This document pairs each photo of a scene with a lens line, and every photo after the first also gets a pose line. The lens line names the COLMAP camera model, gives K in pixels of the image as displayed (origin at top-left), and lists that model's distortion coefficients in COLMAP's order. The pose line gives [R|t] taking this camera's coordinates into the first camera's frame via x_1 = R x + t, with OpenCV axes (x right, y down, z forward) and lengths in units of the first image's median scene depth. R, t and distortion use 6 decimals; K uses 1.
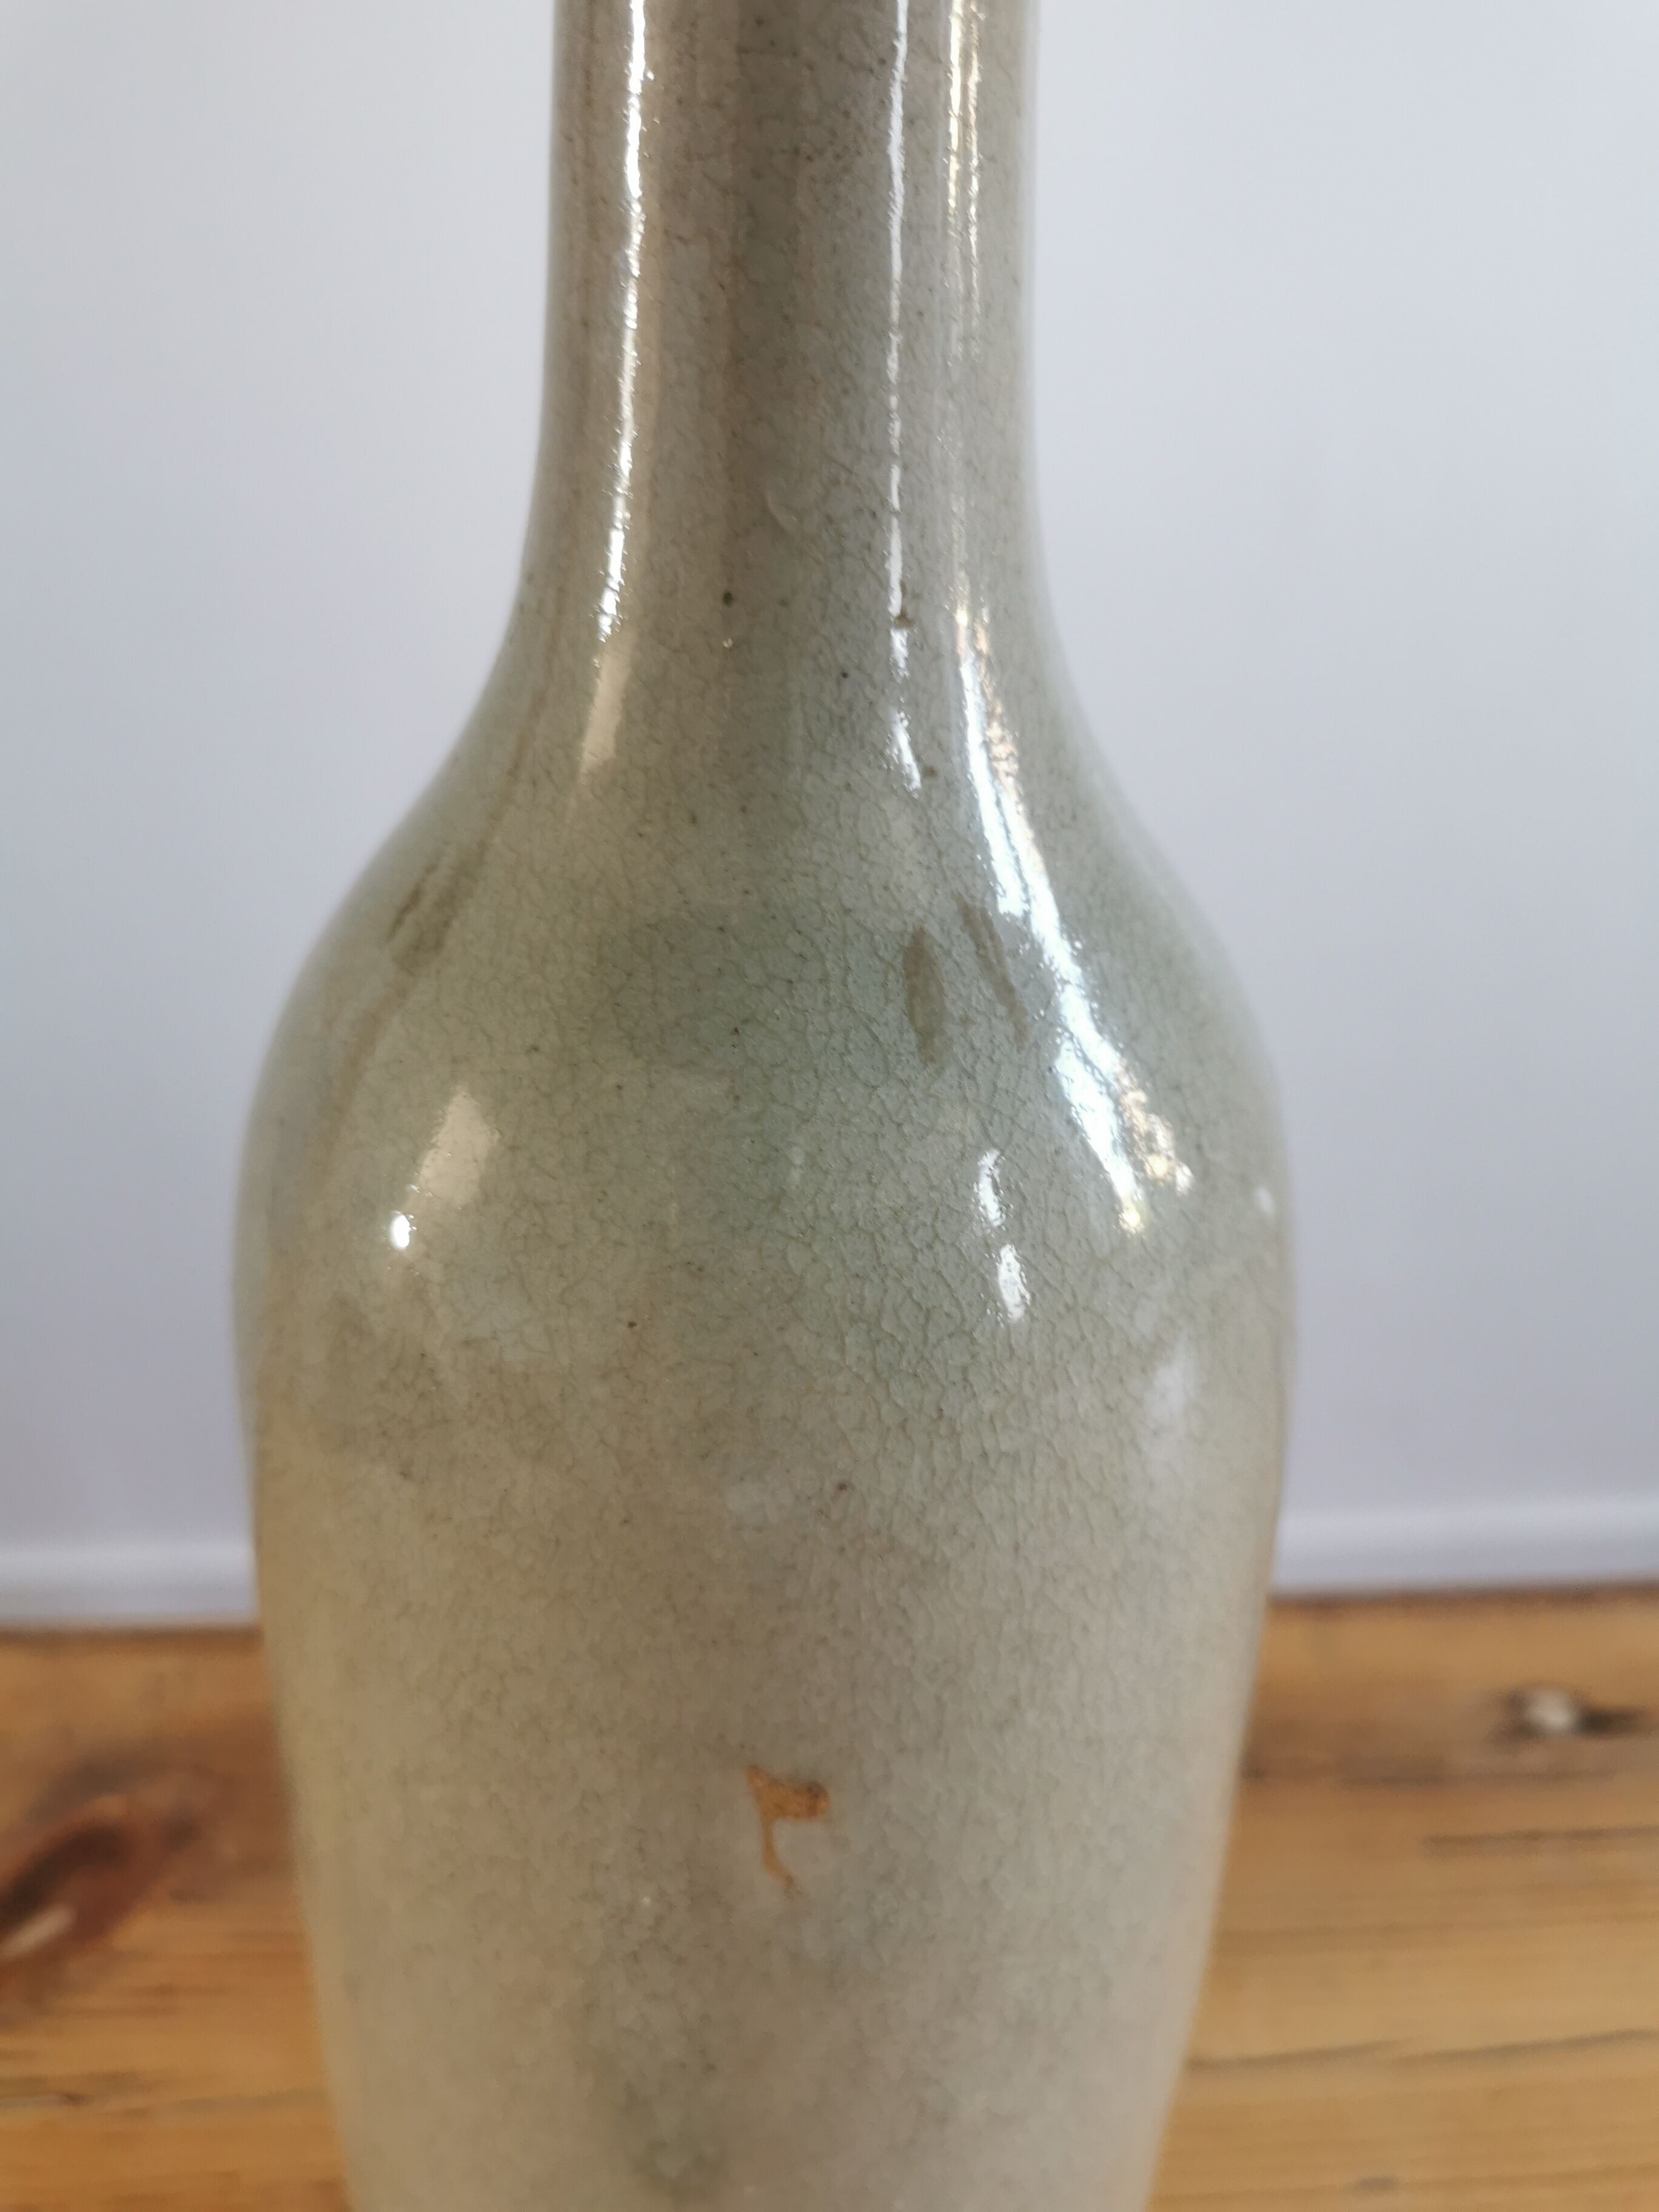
lens RADIAL K [[1833.1, 0, 826.6], [0, 1833.1, 1111.3], [0, 0, 1]] dist [-0.023097, -0.008648]
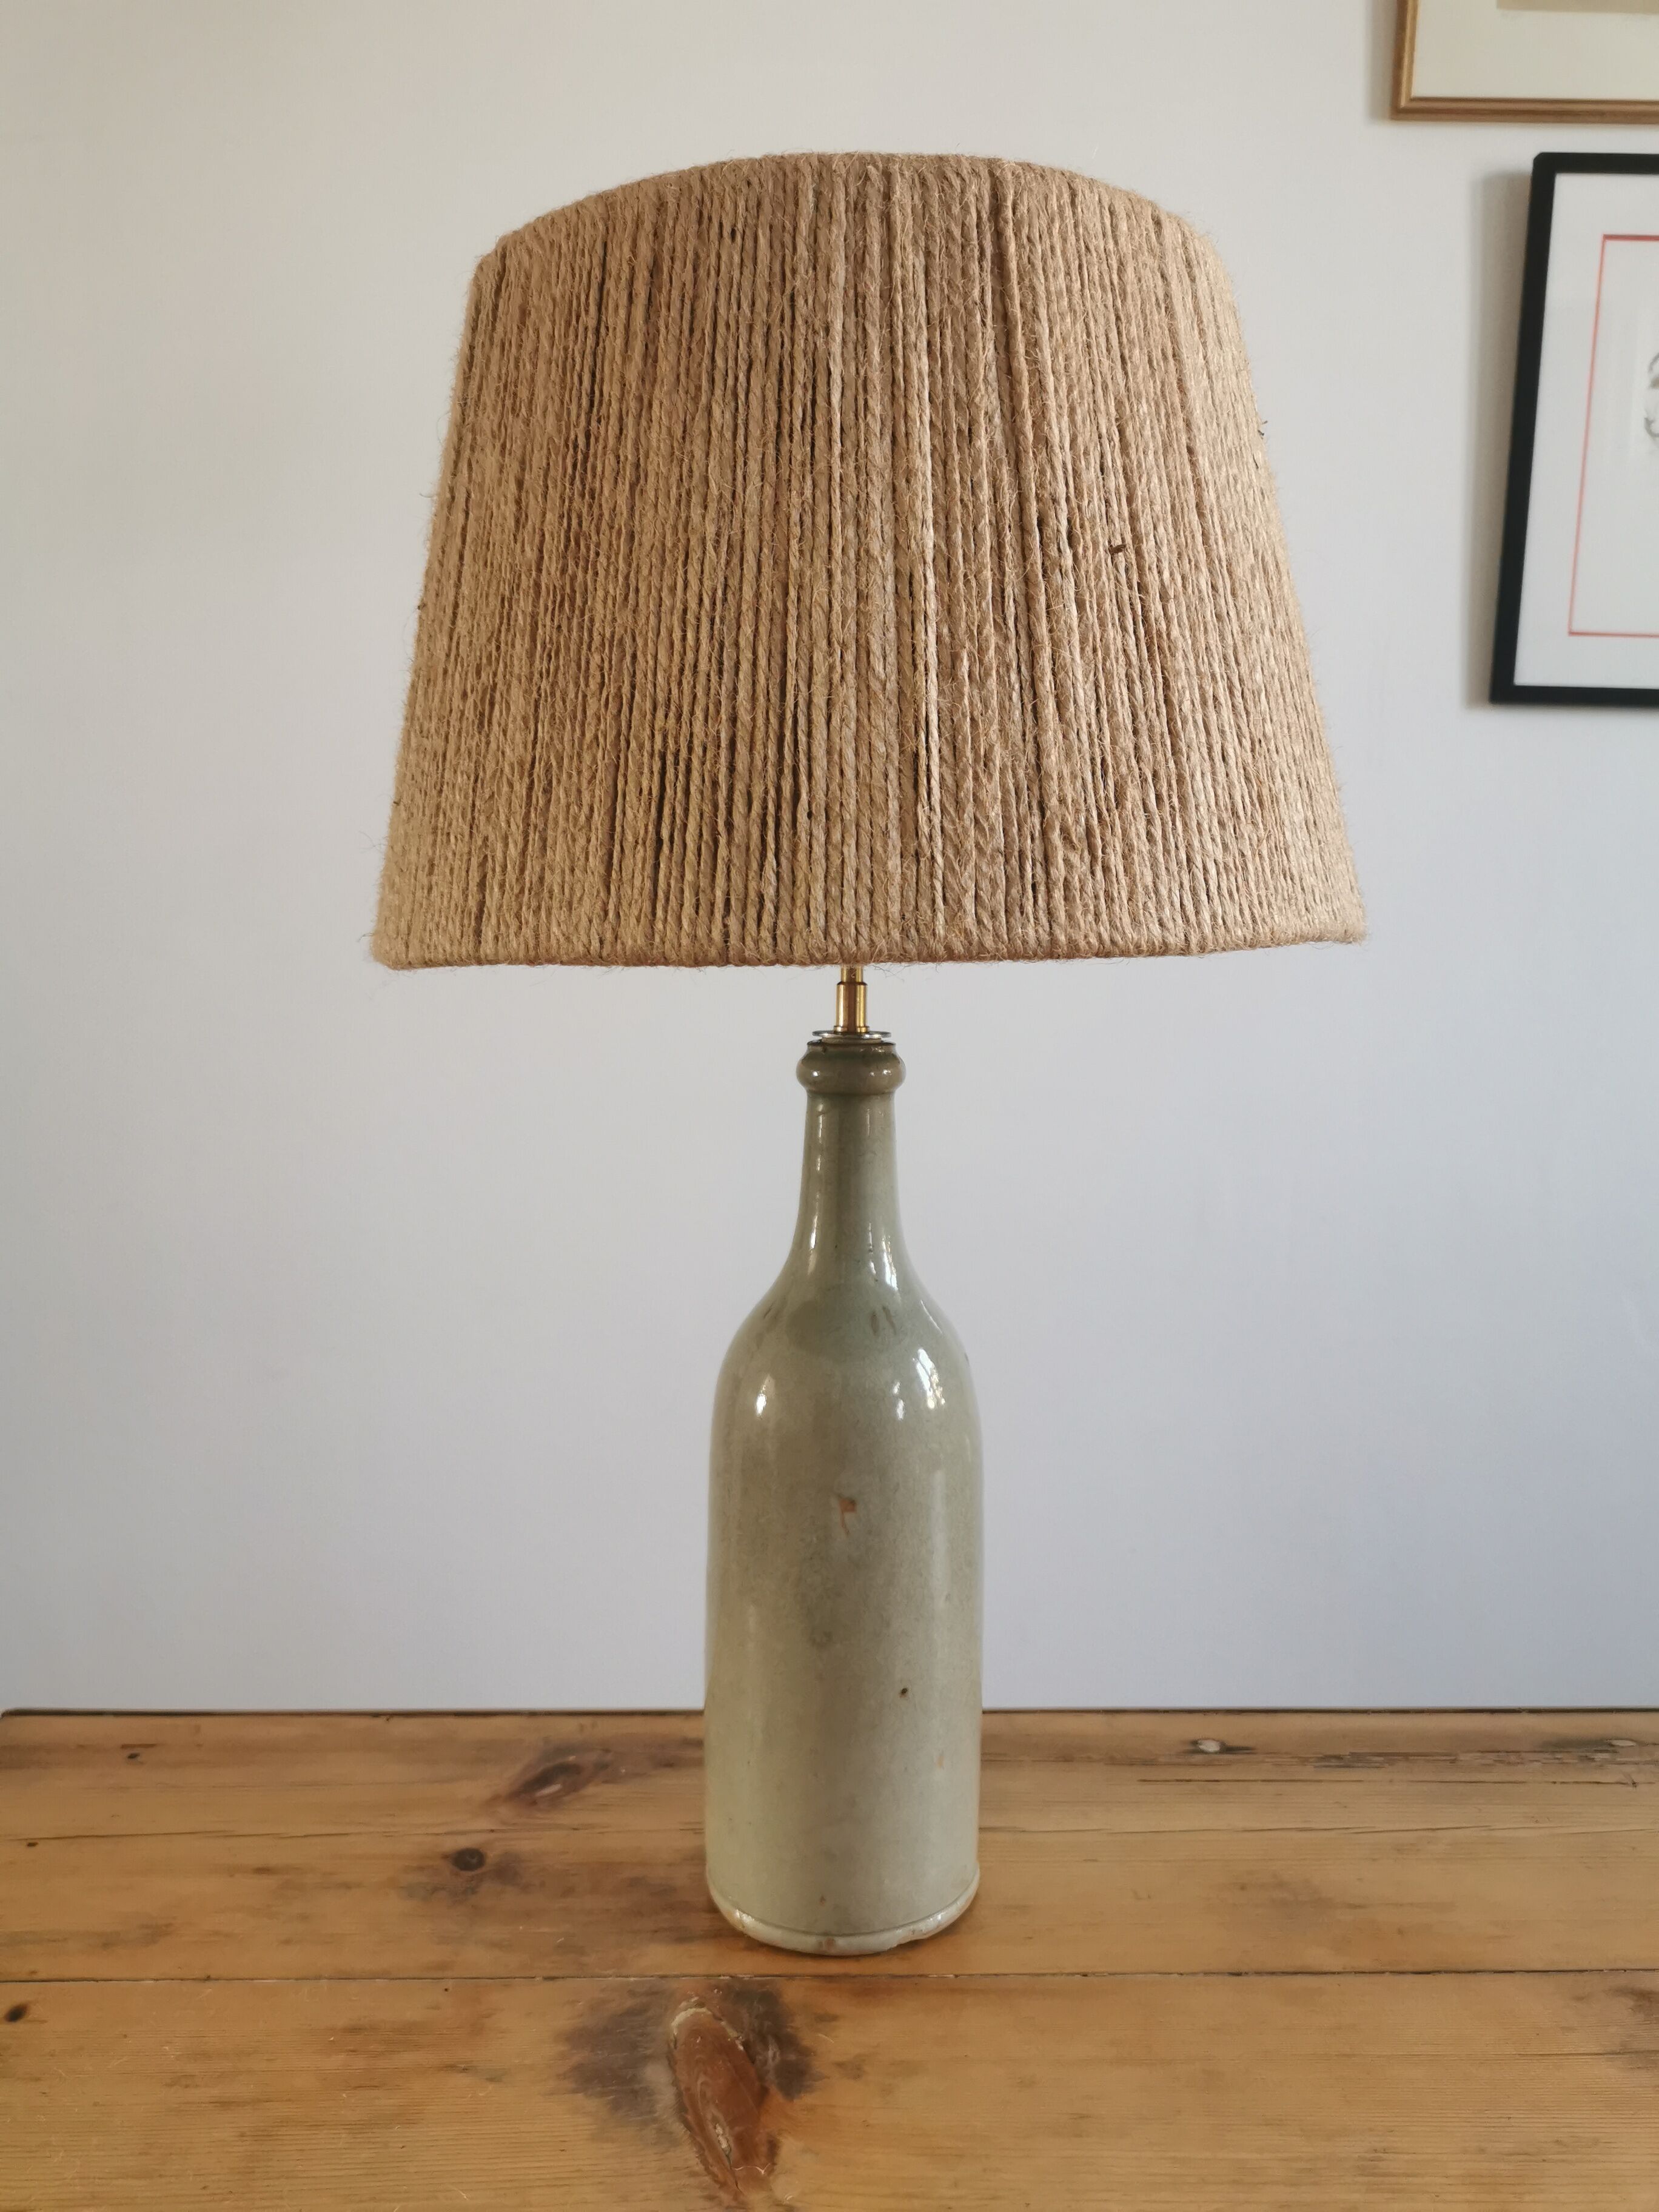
lens RADIAL K [[1732.8, 0, 830.9], [0, 1732.8, 1108.2], [0, 0, 1]] dist [0.049406, -0.062762]
pose [[0.997791, -0.012203, -0.065299, 0.247457], [-0.013246, 0.926696, -0.375577, 1.161276], [0.065095, 0.375612, 0.924488, -3.561390]]
